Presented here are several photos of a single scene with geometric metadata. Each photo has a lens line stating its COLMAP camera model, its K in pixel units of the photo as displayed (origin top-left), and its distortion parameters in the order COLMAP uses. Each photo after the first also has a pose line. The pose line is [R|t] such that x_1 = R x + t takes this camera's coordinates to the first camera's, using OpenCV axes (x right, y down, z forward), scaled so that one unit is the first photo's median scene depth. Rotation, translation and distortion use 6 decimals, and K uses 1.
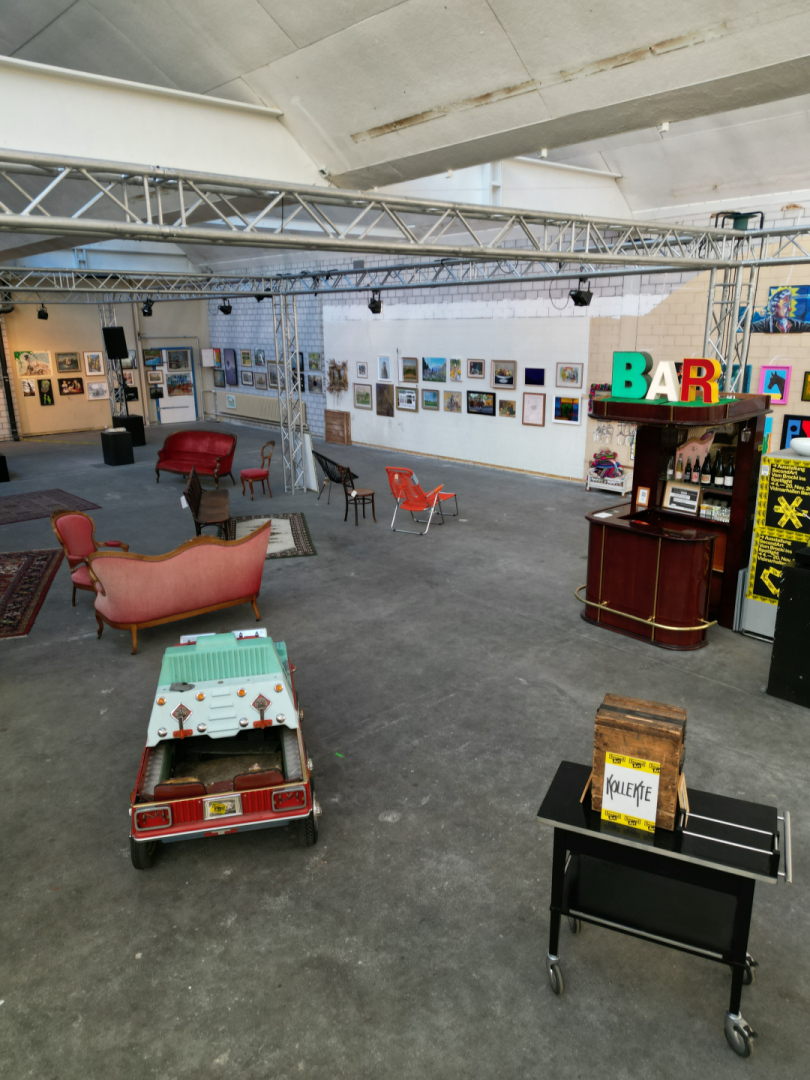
lens RADIAL K [[775.4, 0, 405.2], [0, 775.4, 541.0], [0, 0, 1]] dist [0.075705, -0.073350]
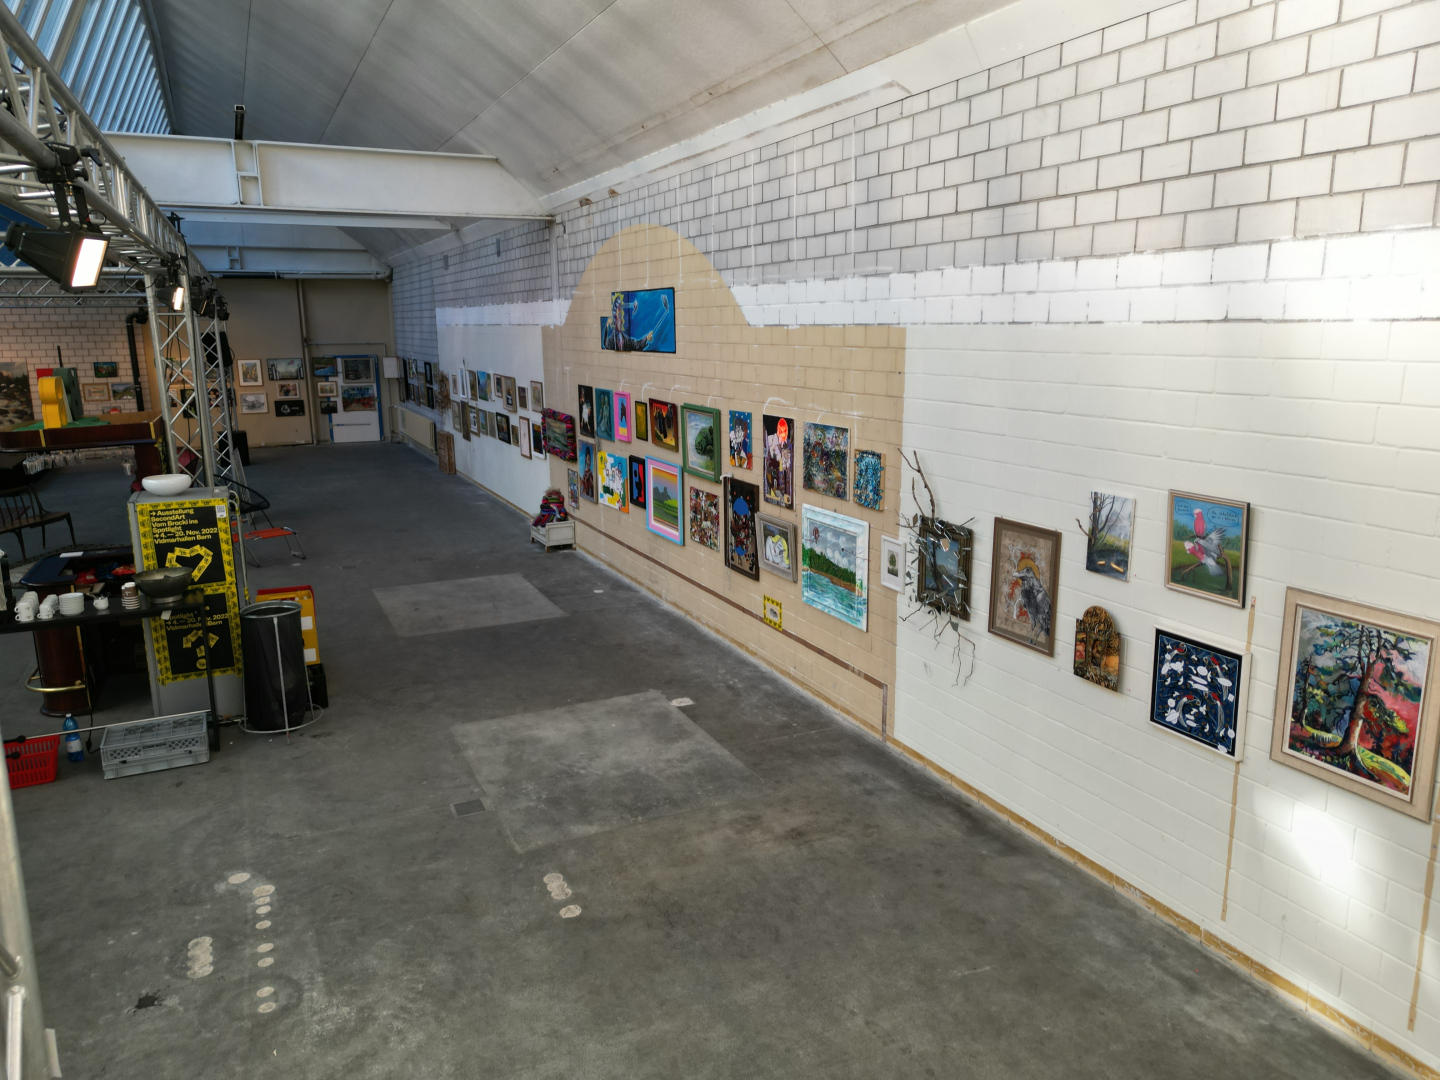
lens RADIAL K [[1033.9, 0, 717.7], [0, 1033.9, 542.7], [0, 0, 1]] dist [0.075705, -0.073350]
pose [[0.958746, 0.060635, -0.277721, 0.623059], [-0.078519, 0.995464, -0.053723, -0.018980], [0.273203, 0.073314, 0.959158, 0.039040]]
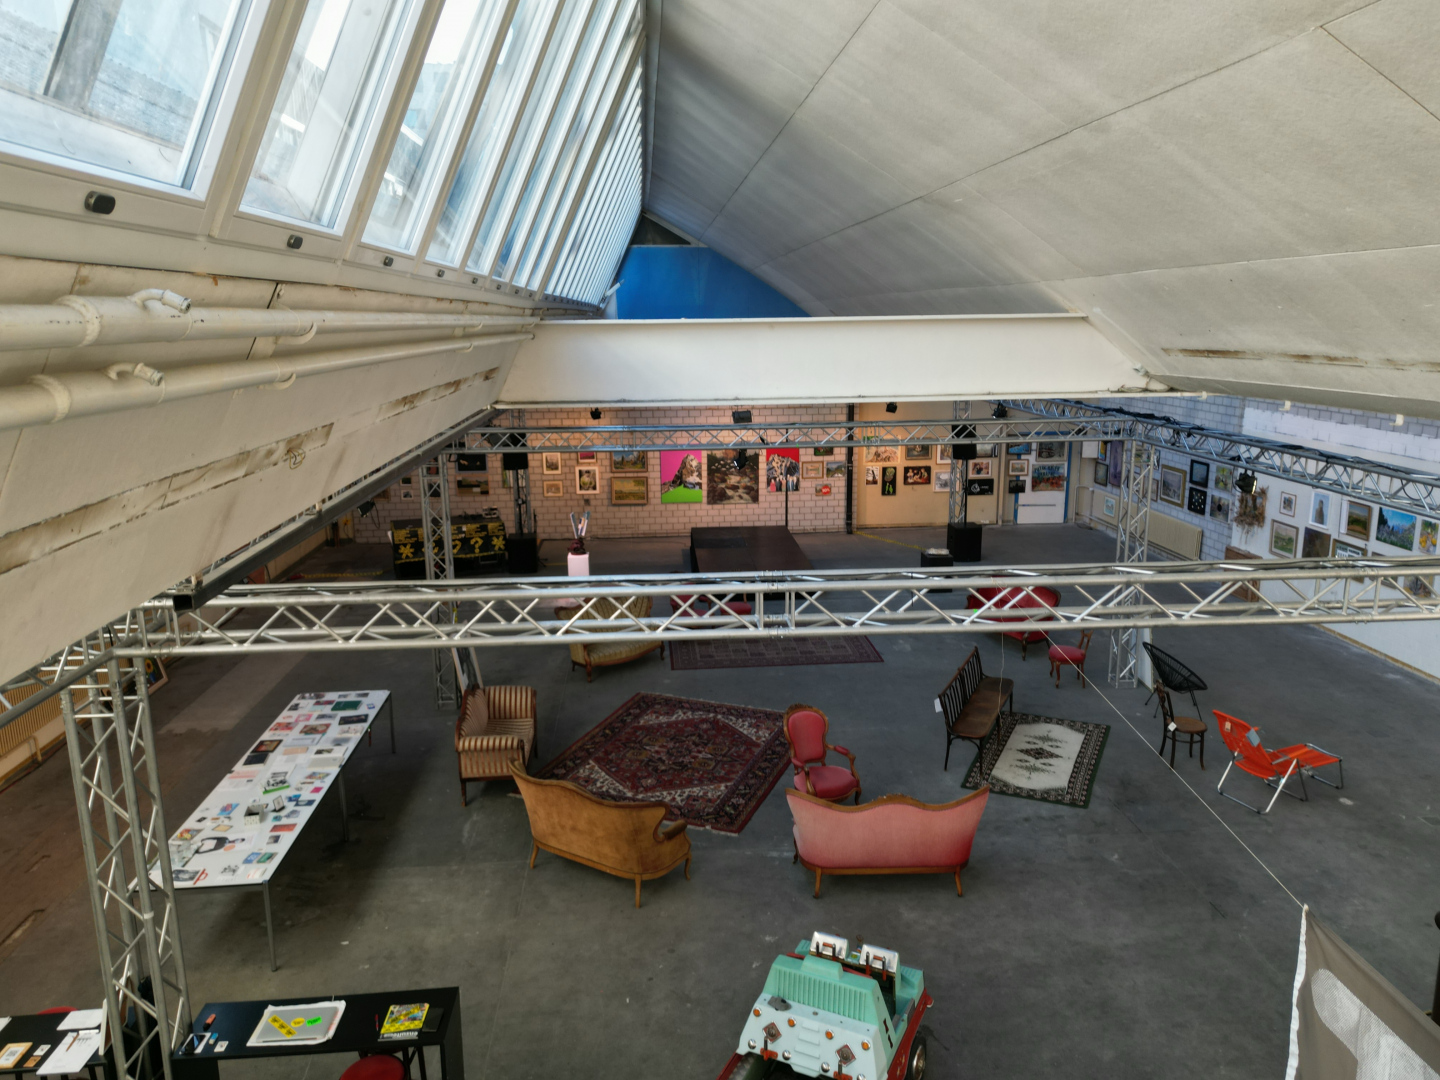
lens RADIAL K [[1033.9, 0, 718.4], [0, 1033.9, 538.0], [0, 0, 1]] dist [0.075705, -0.073350]
pose [[0.796570, 0.130856, -0.590215, 0.115175], [-0.164984, 0.986288, -0.003997, -0.120994], [0.581599, 0.100560, 0.807236, -0.060223]]
